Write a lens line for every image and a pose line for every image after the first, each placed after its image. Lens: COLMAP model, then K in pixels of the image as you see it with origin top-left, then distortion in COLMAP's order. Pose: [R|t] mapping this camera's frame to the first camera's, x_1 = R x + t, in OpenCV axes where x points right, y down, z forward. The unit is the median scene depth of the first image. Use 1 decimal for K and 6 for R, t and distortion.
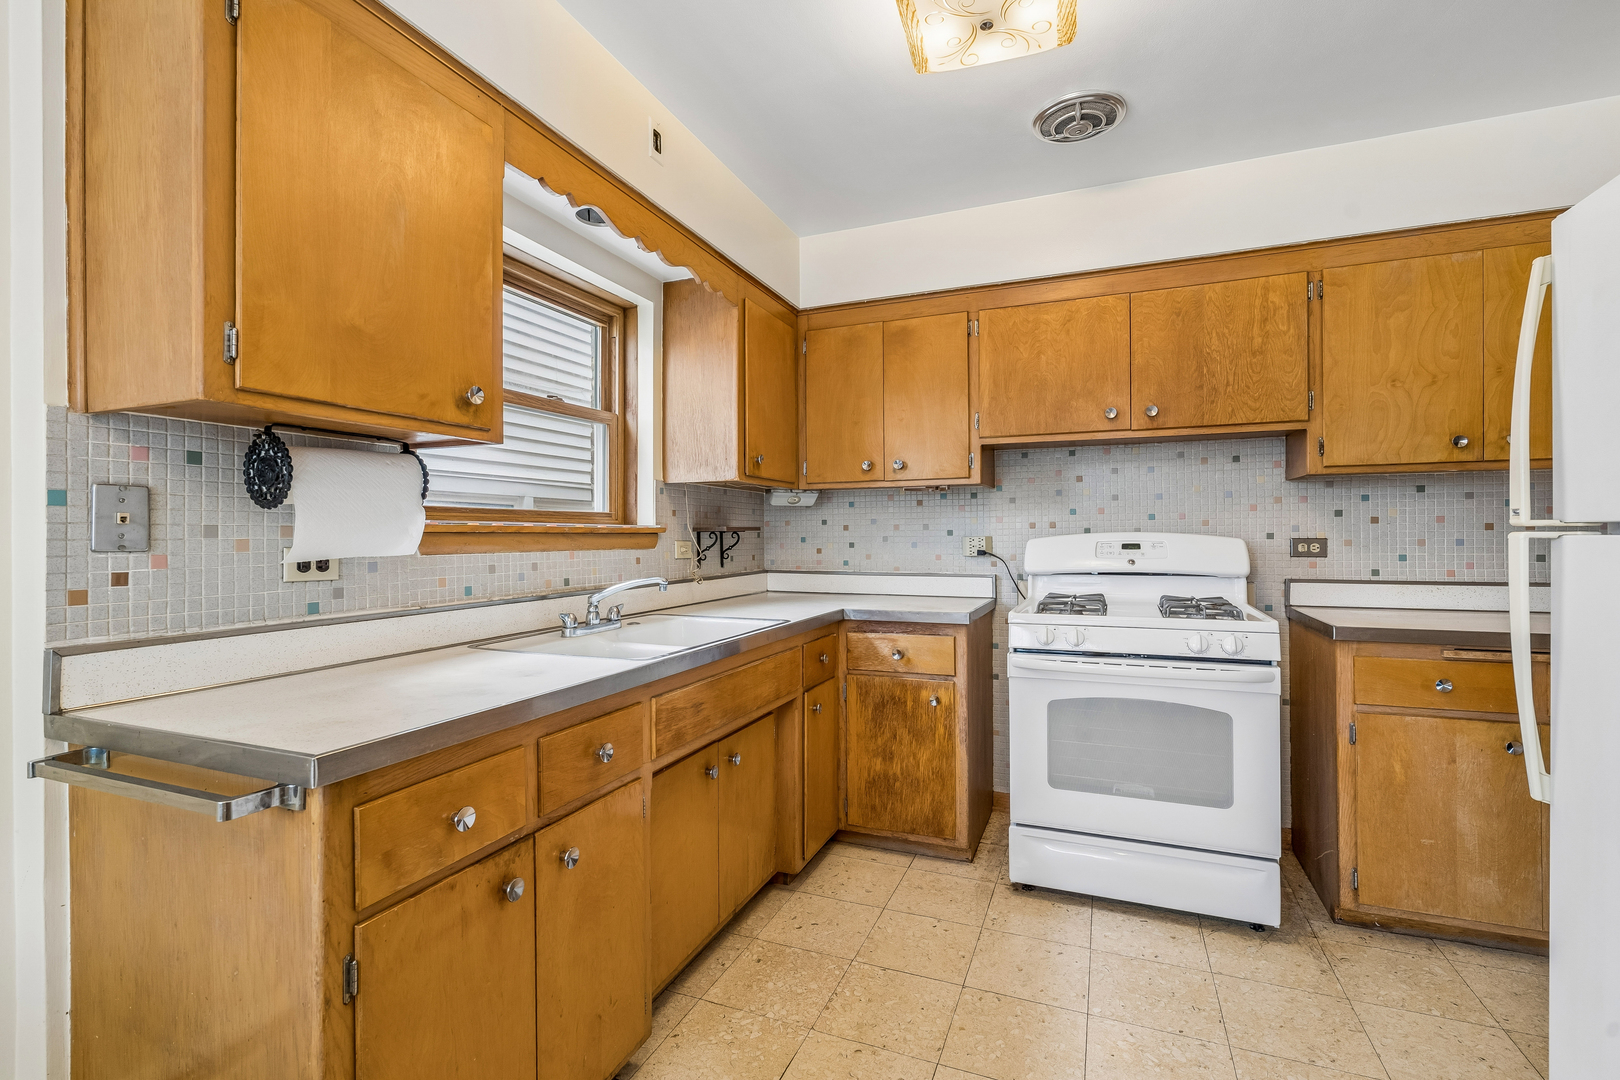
lens RADIAL K [[743.8, 0, 811.6], [0, 743.8, 532.6], [0, 0, 1]] dist [-0.002199, -0.000117]
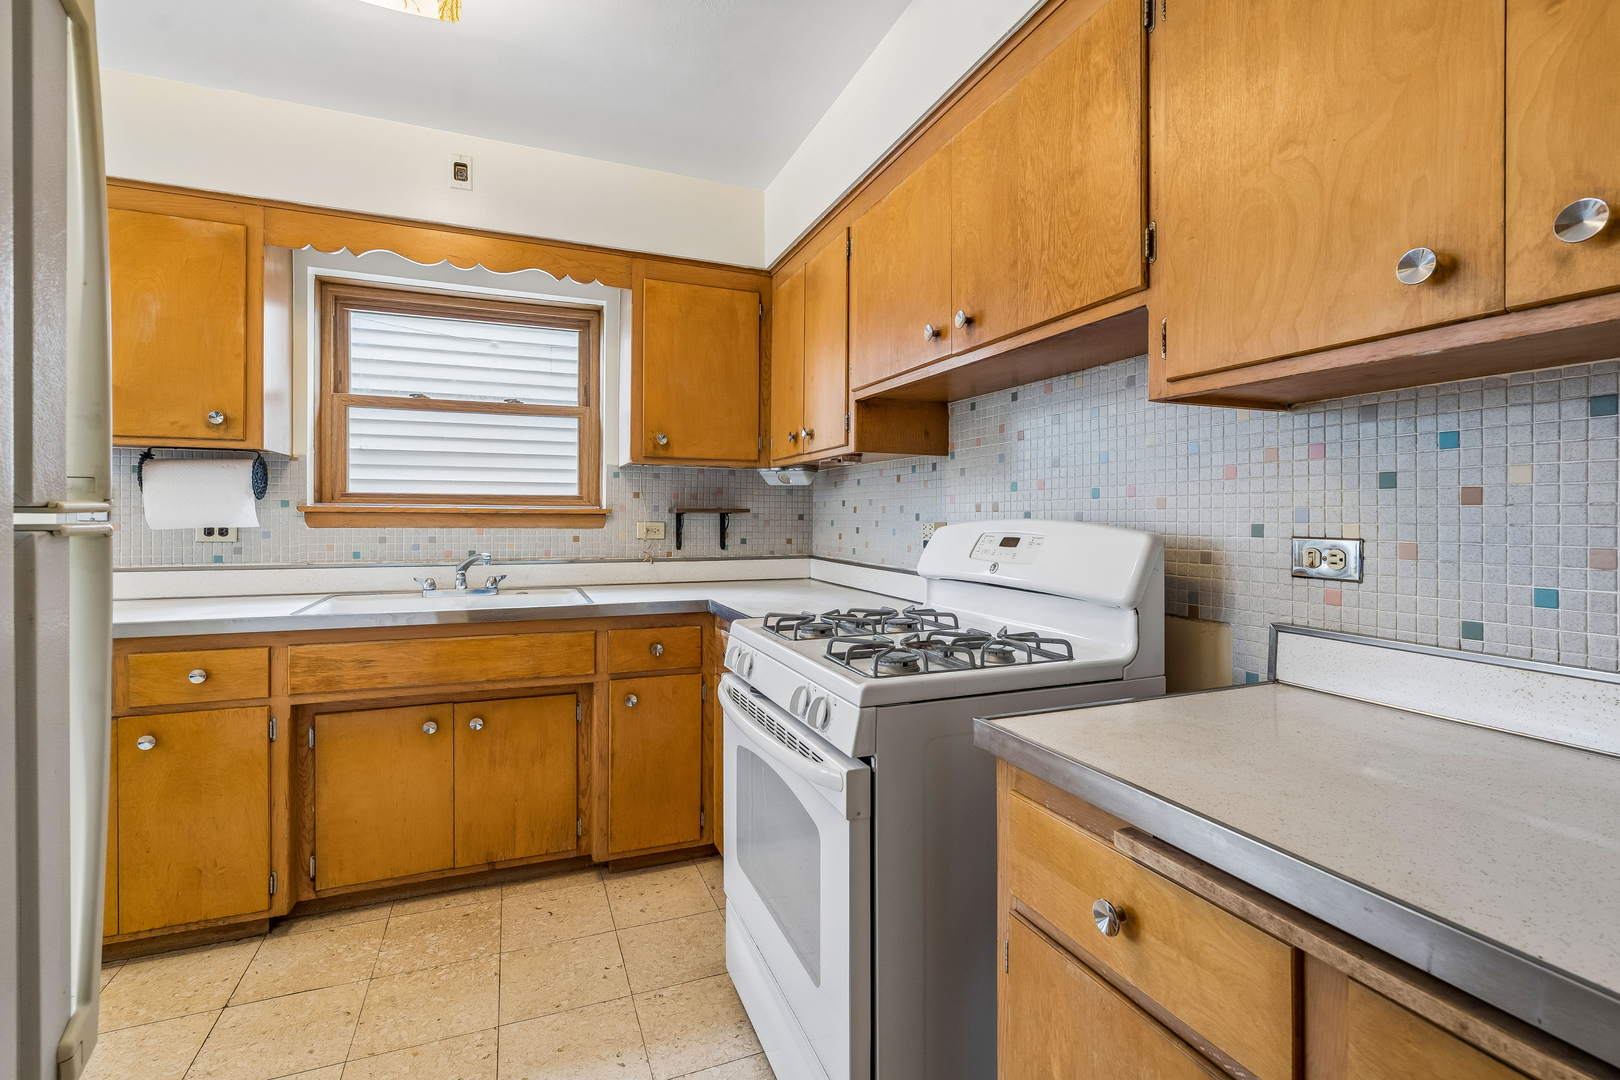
lens RADIAL K [[743.8, 0, 813.9], [0, 743.8, 517.2], [0, 0, 1]] dist [-0.002199, -0.000117]
pose [[0.690365, 0.011475, -0.723370, 0.832814], [-0.007284, 0.999934, 0.008911, -0.006791], [0.723424, -0.000882, 0.690403, 0.501024]]
